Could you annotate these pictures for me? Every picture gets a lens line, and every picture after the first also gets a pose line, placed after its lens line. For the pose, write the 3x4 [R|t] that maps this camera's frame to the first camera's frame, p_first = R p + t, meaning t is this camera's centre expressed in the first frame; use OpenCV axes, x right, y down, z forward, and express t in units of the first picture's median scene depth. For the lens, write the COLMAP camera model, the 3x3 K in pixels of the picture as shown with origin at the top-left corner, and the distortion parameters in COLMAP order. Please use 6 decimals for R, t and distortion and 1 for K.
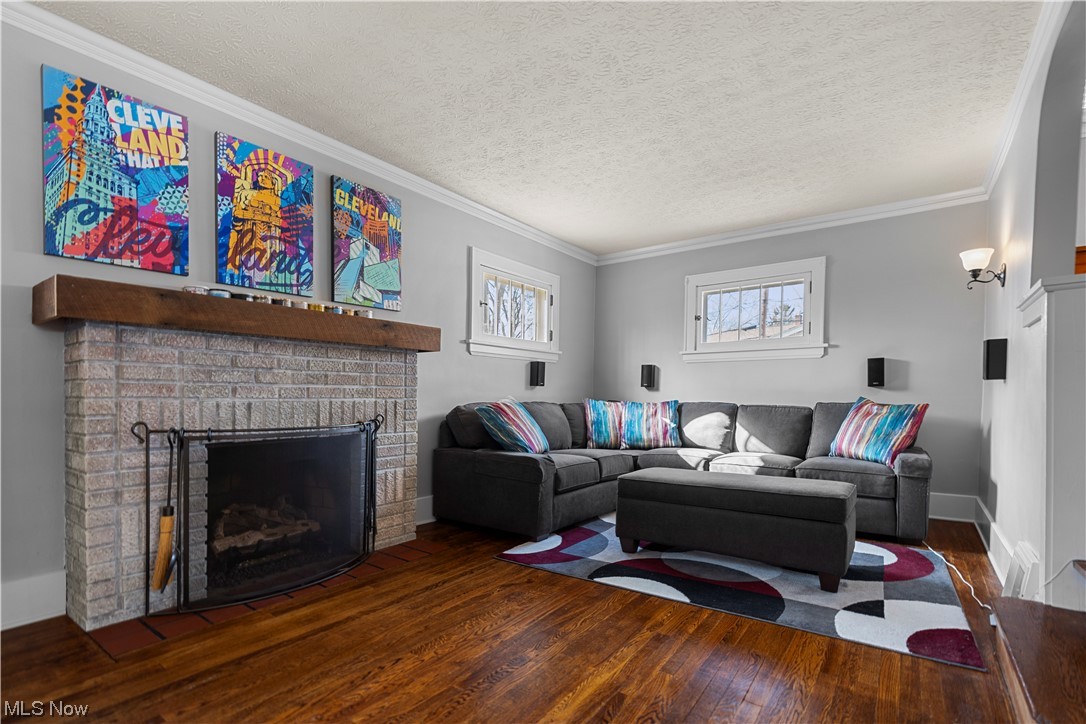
lens RADIAL K [[509.9, 0, 554.9], [0, 509.9, 401.8], [0, 0, 1]] dist [0.000601, 0.000725]
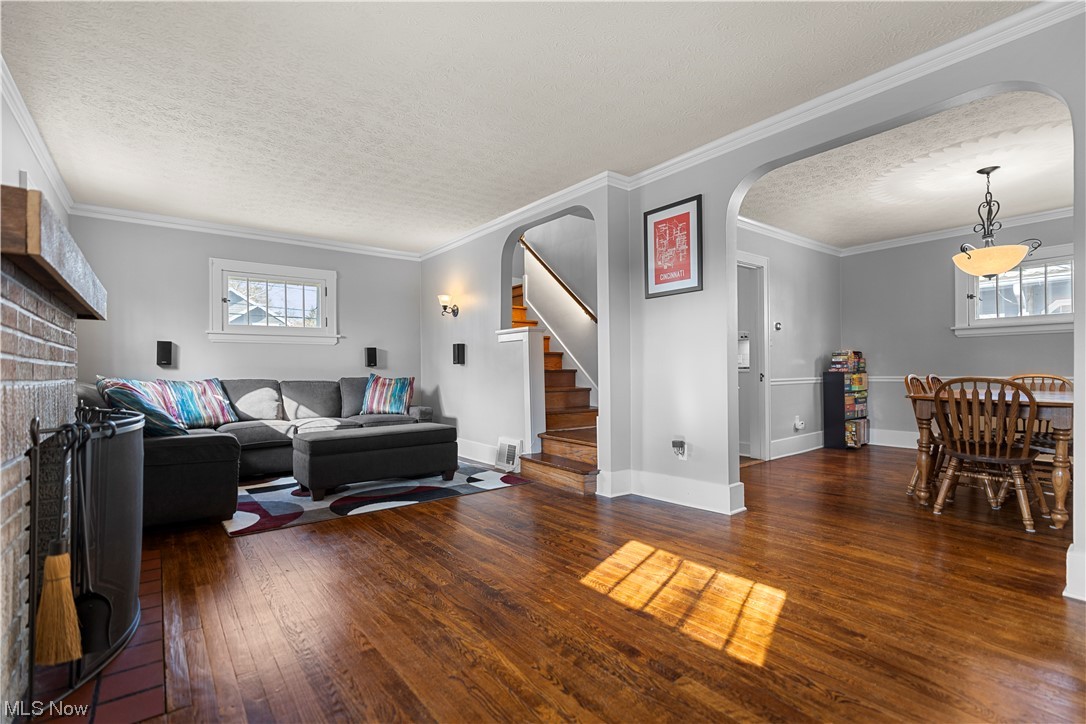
lens RADIAL K [[498.0, 0, 543.0], [0, 498.0, 362.0], [0, 0, 1]] dist [-0.016887, -0.000077]
pose [[0.287533, 0.015376, 0.957647, -0.926173], [0.016523, 0.999643, -0.021011, -0.006126], [-0.957628, 0.021865, 0.287176, 0.139900]]
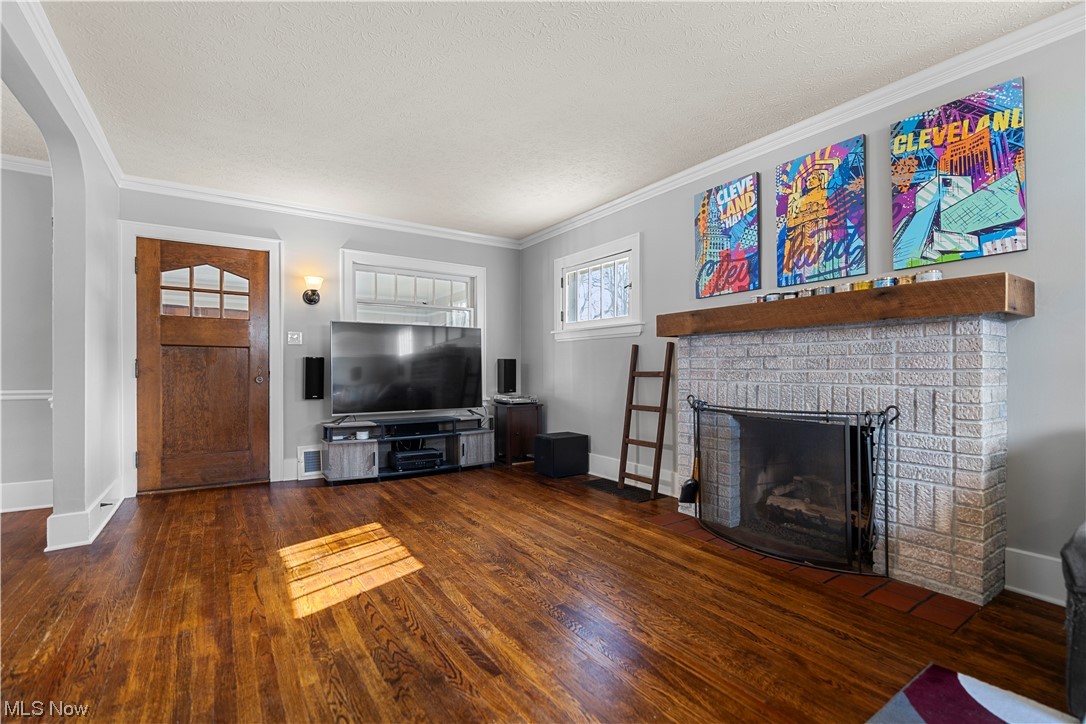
lens RADIAL K [[492.2, 0, 543.0], [0, 492.2, 362.0], [0, 0, 1]] dist [-0.004085, -0.000236]
pose [[-0.357240, -0.014339, -0.933903, 0.602905], [-0.010779, 0.999879, -0.011229, -0.031309], [0.933951, 0.006055, -0.357351, 0.830561]]
